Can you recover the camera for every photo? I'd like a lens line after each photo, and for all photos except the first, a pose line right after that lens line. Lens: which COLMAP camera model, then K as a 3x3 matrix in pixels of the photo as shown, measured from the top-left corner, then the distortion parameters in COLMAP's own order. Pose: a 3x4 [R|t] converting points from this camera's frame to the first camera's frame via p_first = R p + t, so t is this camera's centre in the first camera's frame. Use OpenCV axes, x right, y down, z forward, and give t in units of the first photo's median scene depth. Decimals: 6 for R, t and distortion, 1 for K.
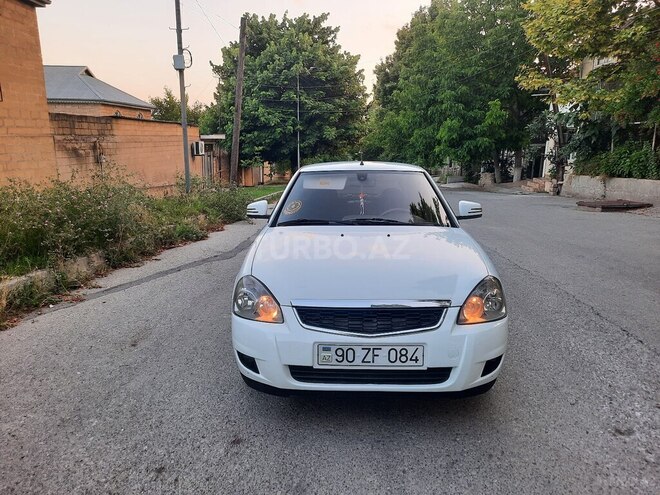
lens RADIAL K [[479.6, 0, 332.8], [0, 479.6, 244.7], [0, 0, 1]] dist [0.052332, -0.052989]
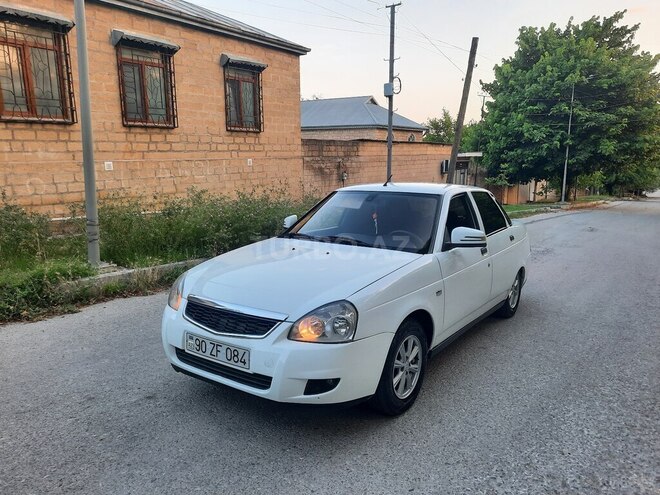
lens RADIAL K [[478.2, 0, 335.1], [0, 478.2, 244.1], [0, 0, 1]] dist [0.057194, -0.056425]
pose [[0.838418, 0.086379, -0.538140, 0.131928], [-0.105196, 0.994442, -0.004273, -0.006985], [0.534780, 0.060193, 0.842845, 0.023517]]
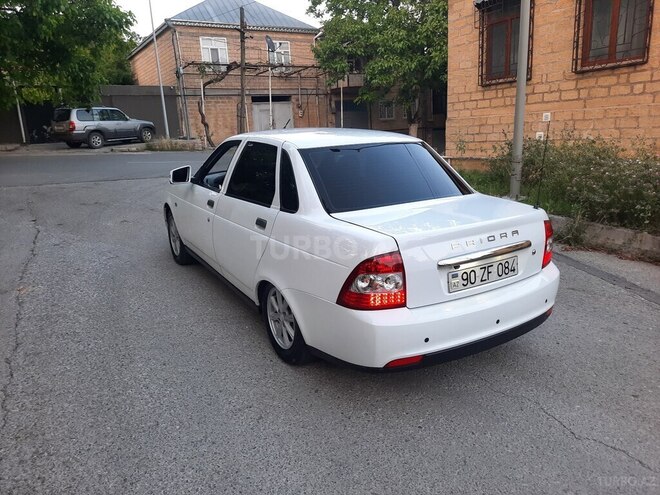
lens RADIAL K [[478.2, 0, 335.1], [0, 478.2, 244.1], [0, 0, 1]] dist [0.057194, -0.056425]
pose [[-0.831517, 0.159302, -0.532167, 0.140240], [-0.079679, 0.913889, 0.398069, -0.091515], [0.549755, 0.373403, -0.747221, 0.483320]]
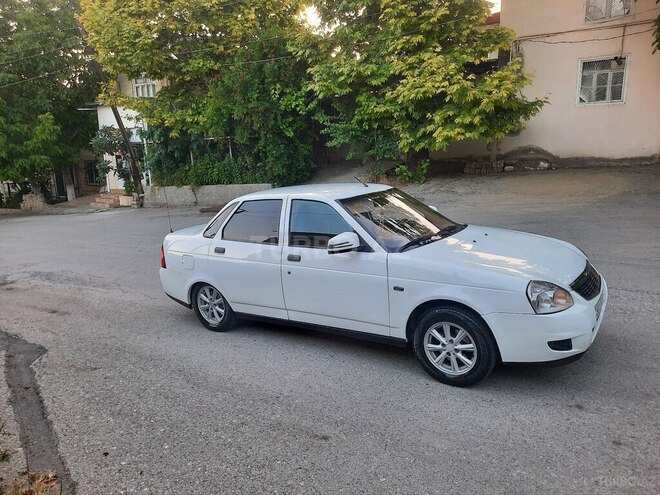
lens RADIAL K [[479.6, 0, 332.8], [0, 479.6, 244.7], [0, 0, 1]] dist [0.052332, -0.052989]
pose [[0.534778, -0.193620, 0.822511, -0.226383], [0.213535, 0.972767, 0.090155, -0.038181], [-0.817567, 0.127422, 0.561559, 0.115799]]
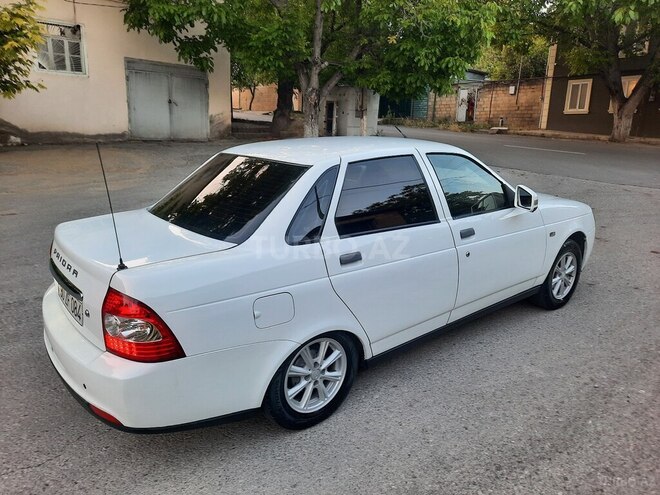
lens RADIAL K [[482.0, 0, 335.1], [0, 482.0, 244.0], [0, 0, 1]] dist [0.048779, -0.044744]
pose [[-0.655022, -0.197567, 0.729324, -0.134922], [0.130567, 0.921099, 0.366782, -0.082425], [-0.744244, 0.335476, -0.577544, 0.414427]]
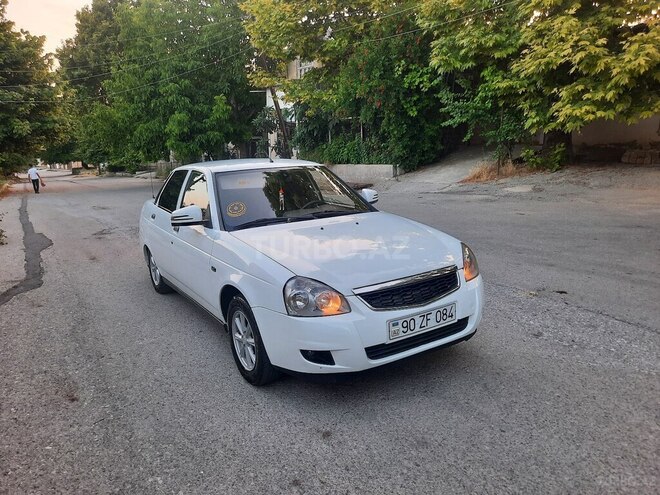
lens RADIAL K [[479.6, 0, 332.8], [0, 479.6, 244.7], [0, 0, 1]] dist [0.052332, -0.052989]
pose [[0.823784, -0.144828, 0.548092, -0.105259], [0.137273, 0.989004, 0.055014, -0.007493], [-0.550033, 0.029918, 0.834607, 0.018225]]
